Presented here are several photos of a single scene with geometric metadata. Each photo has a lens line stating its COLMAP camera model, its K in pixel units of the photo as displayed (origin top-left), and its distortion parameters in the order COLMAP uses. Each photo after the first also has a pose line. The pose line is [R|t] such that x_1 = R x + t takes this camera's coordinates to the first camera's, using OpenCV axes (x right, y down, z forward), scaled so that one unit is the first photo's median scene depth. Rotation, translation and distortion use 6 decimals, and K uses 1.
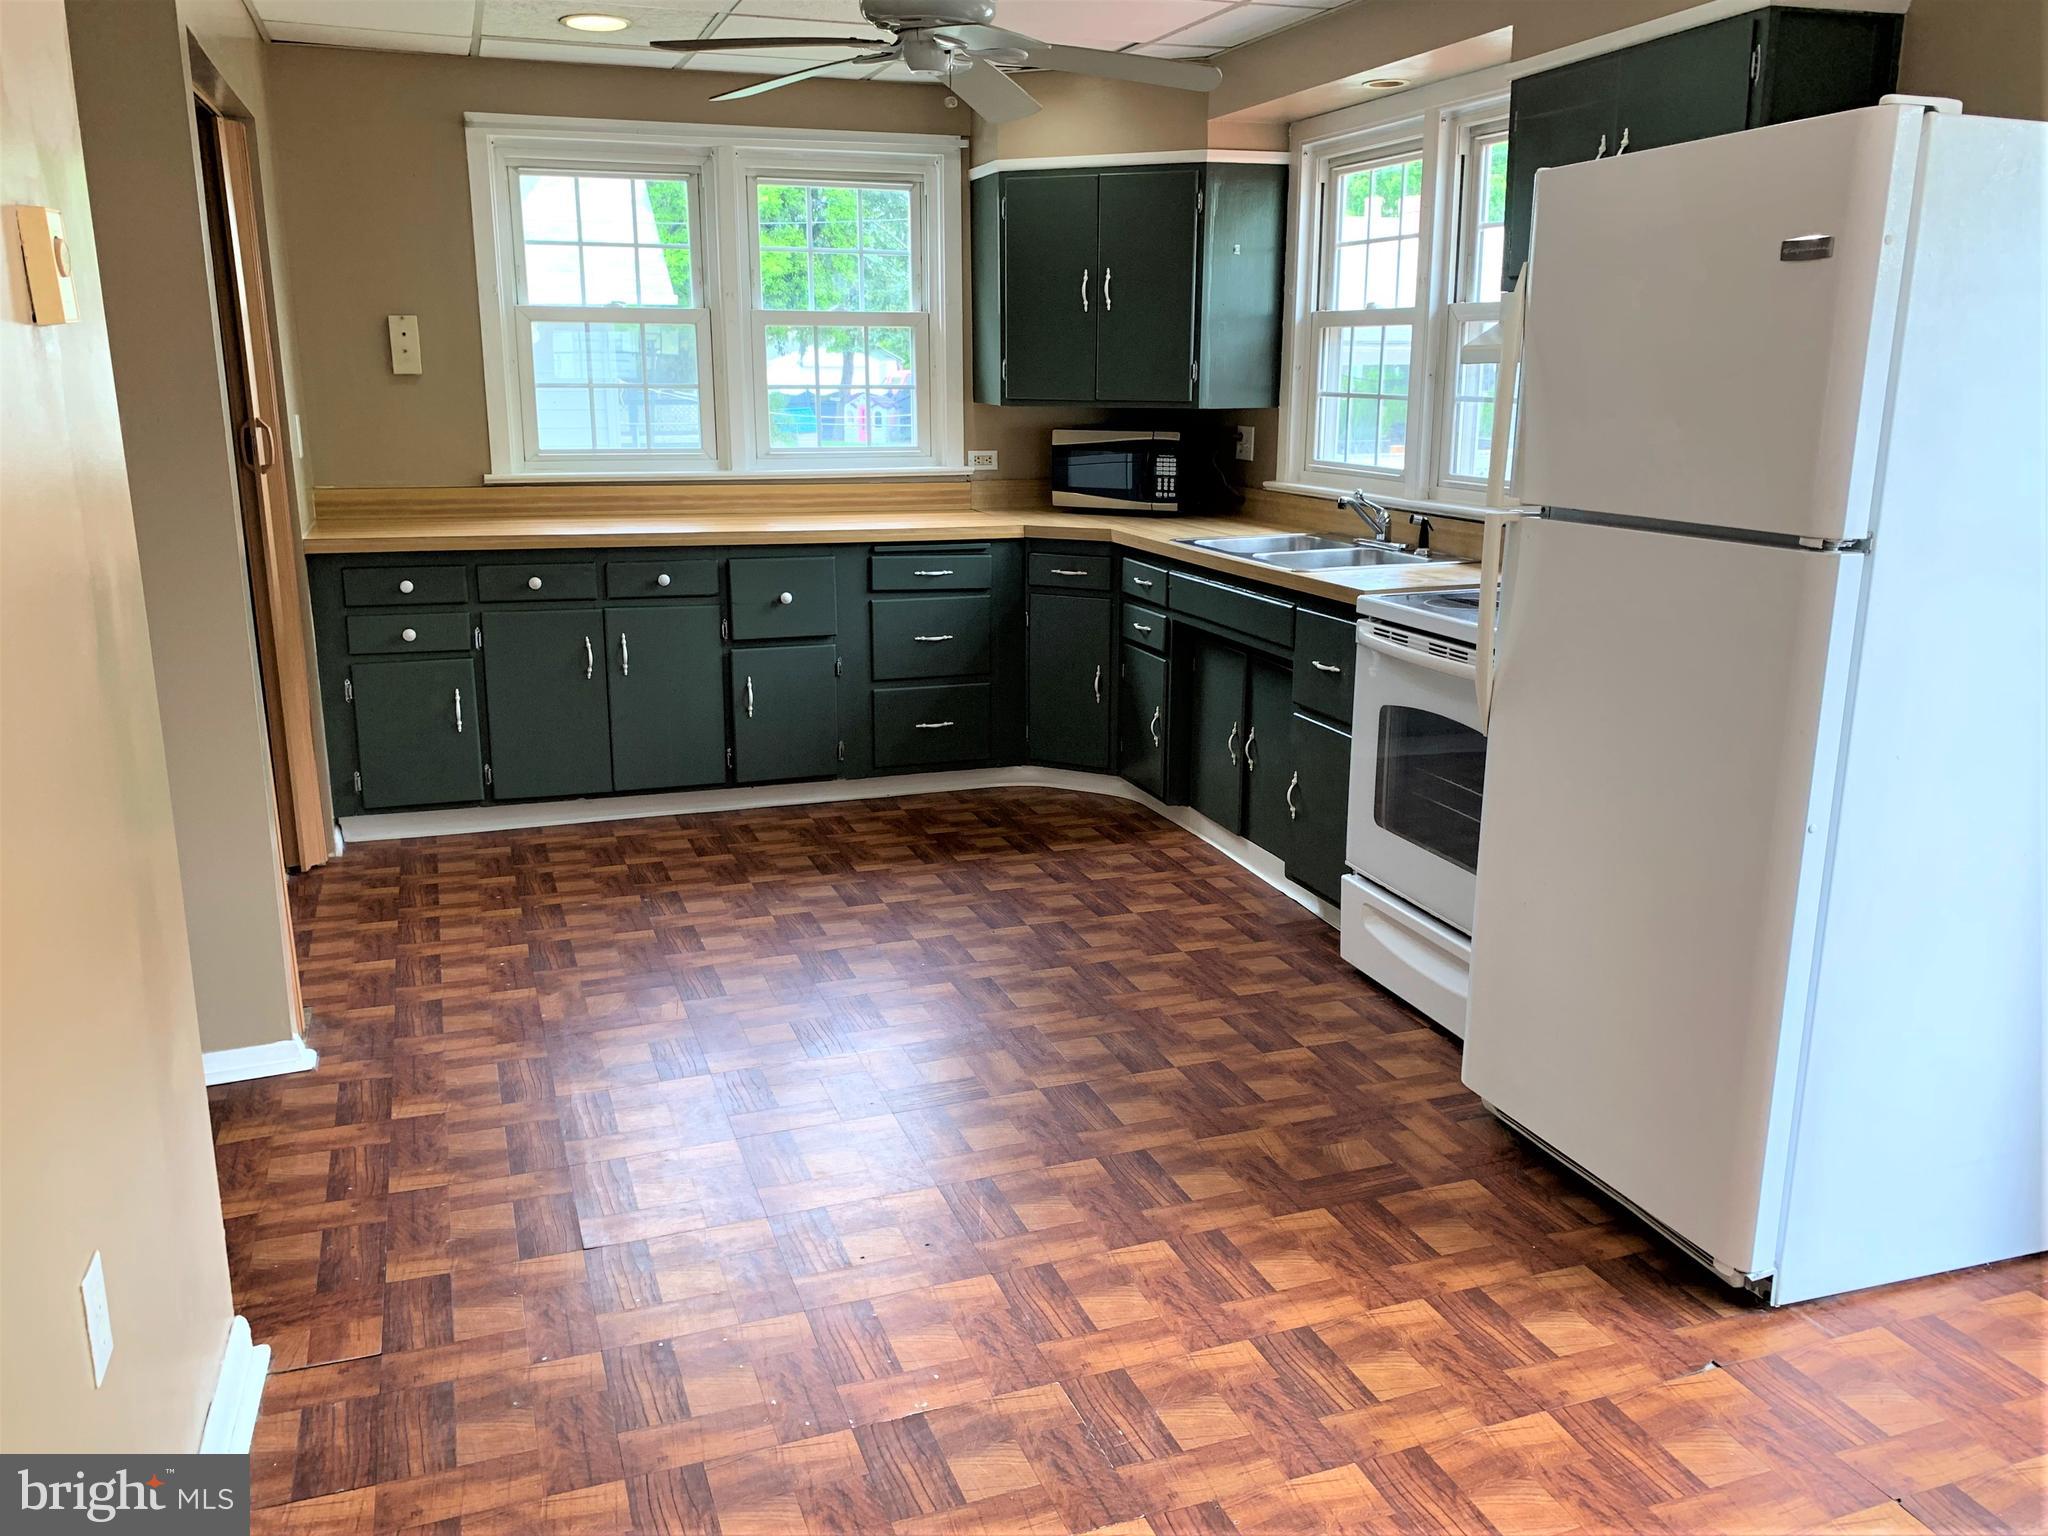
lens RADIAL K [[1606.2, 0, 1015.2], [0, 1606.2, 747.2], [0, 0, 1]] dist [-0.000111, 0.006870]
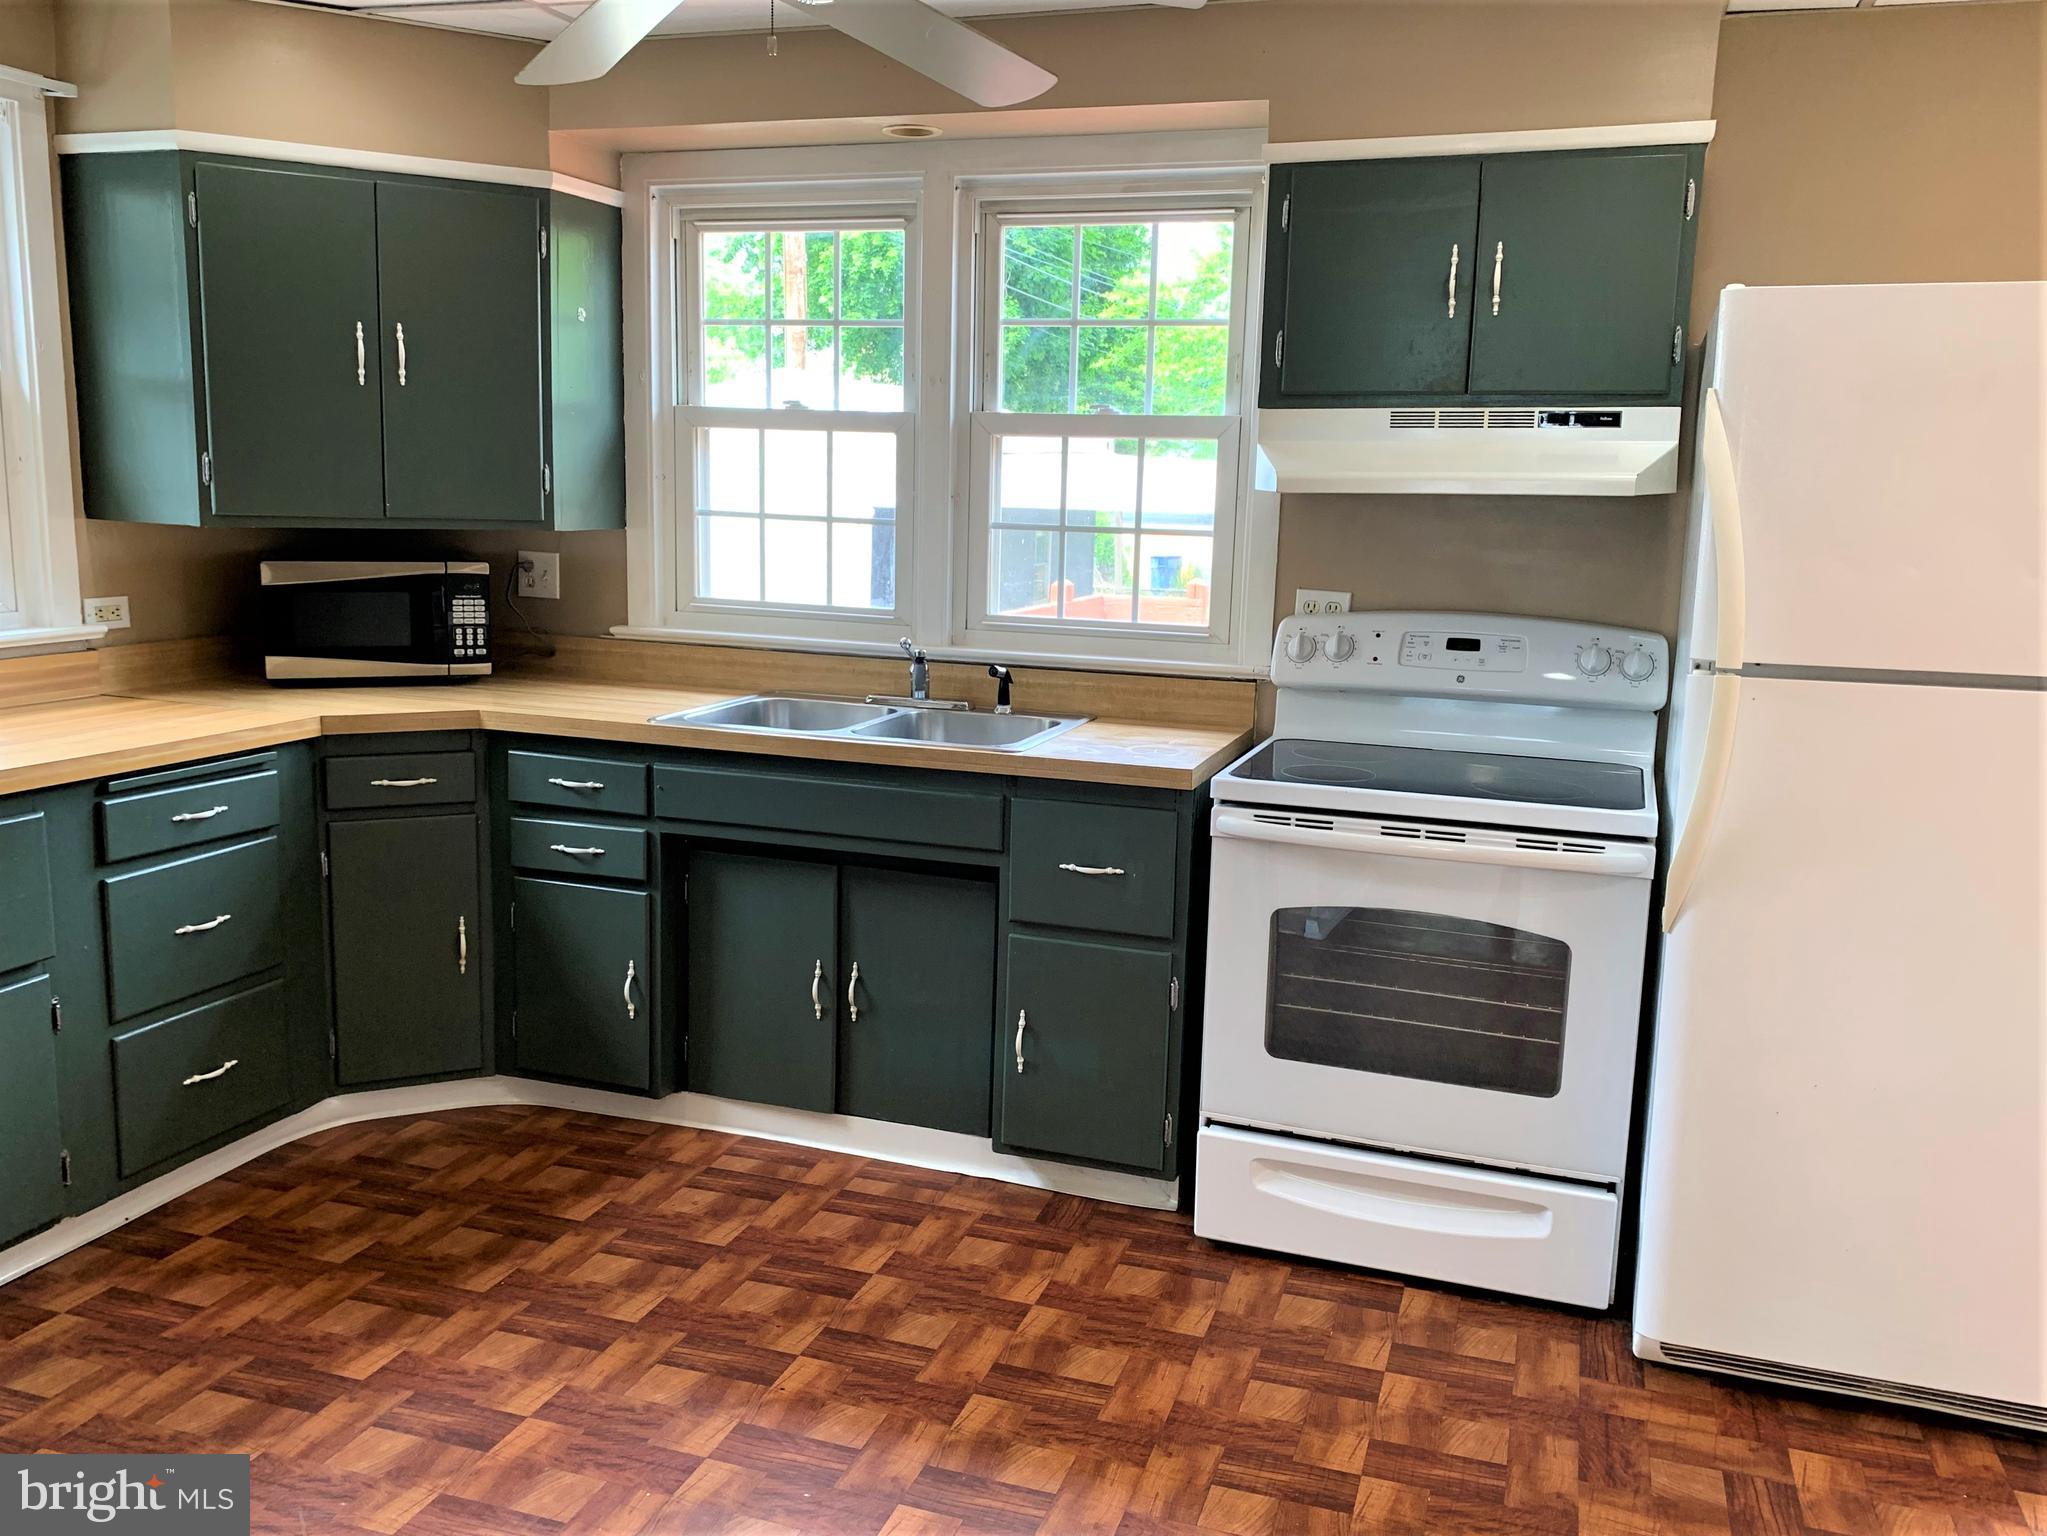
lens RADIAL K [[1666.7, 0, 1015.5], [0, 1666.7, 700.6], [0, 0, 1]] dist [0.008353, -0.008613]
pose [[0.609753, -0.091061, 0.787343, -0.378225], [0.156660, 0.987627, -0.007100, -0.108984], [-0.776955, 0.127674, 0.616474, 0.436615]]
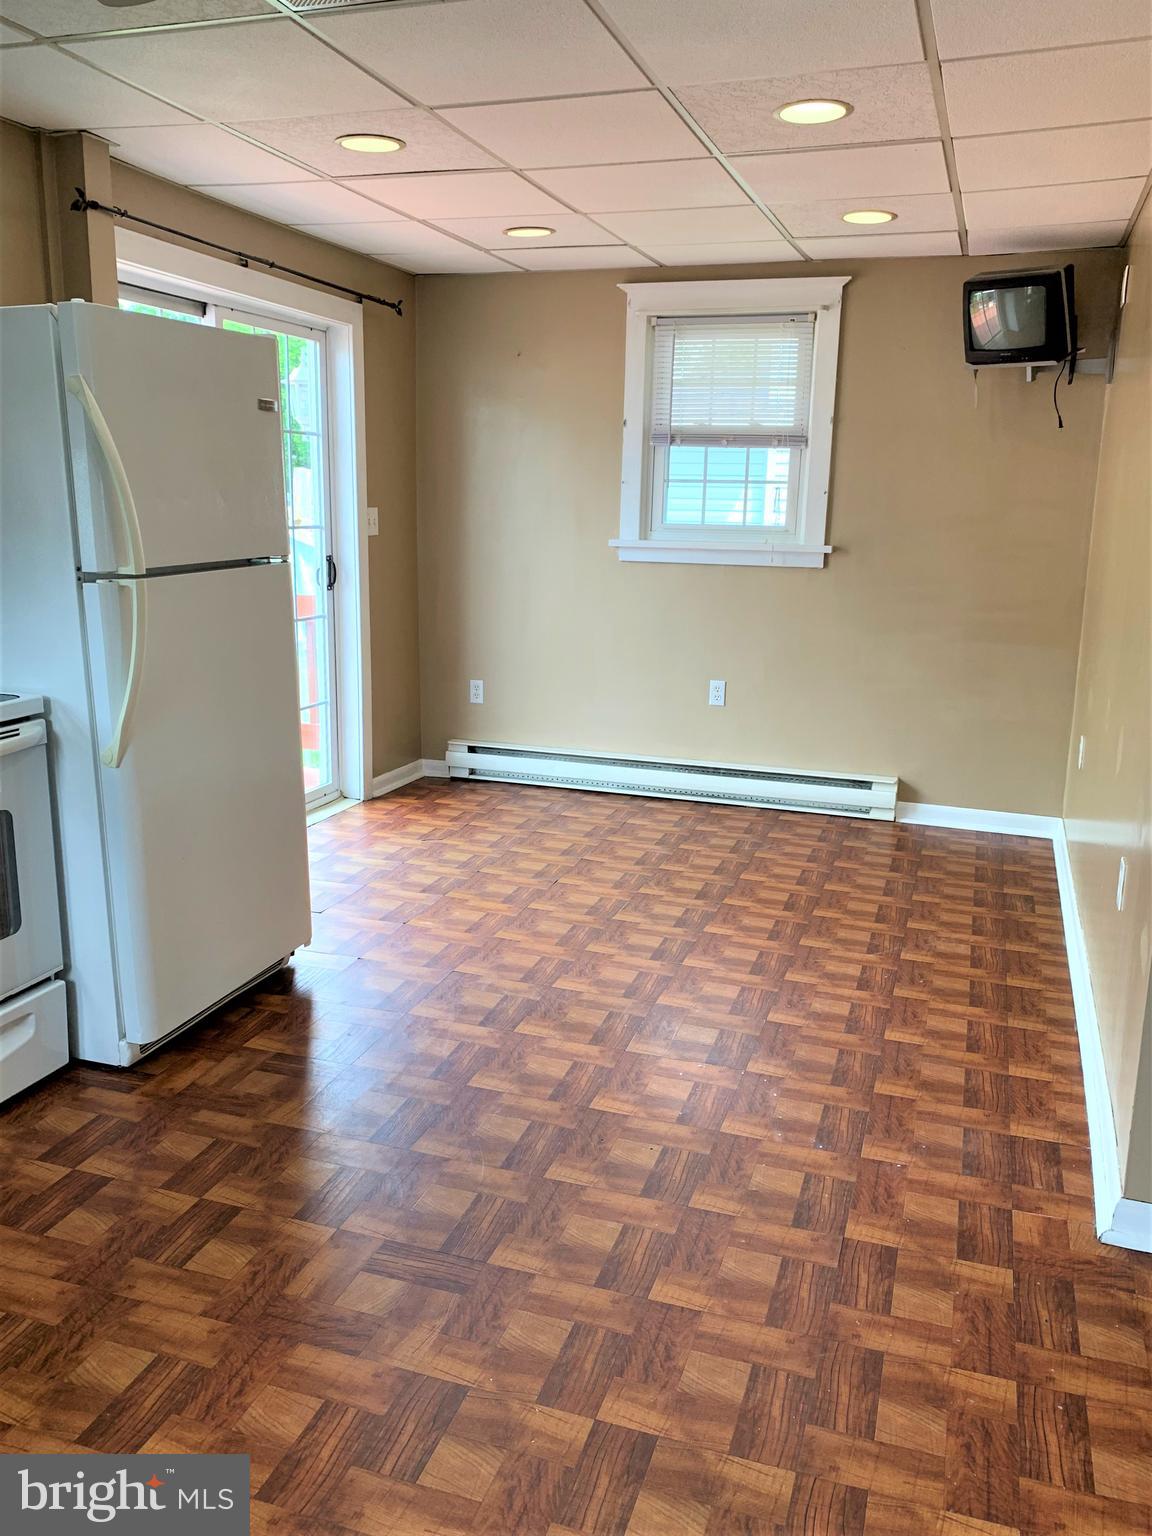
lens RADIAL K [[1221.9, 0, 576.0], [0, 1221.9, 768.0], [0, 0, 1]] dist [-0.000836, 0.003227]
pose [[-0.786407, -0.156702, 0.597502, -0.328628], [0.122810, 0.908314, 0.399854, -0.206829], [-0.605377, 0.387828, -0.695060, 0.890063]]
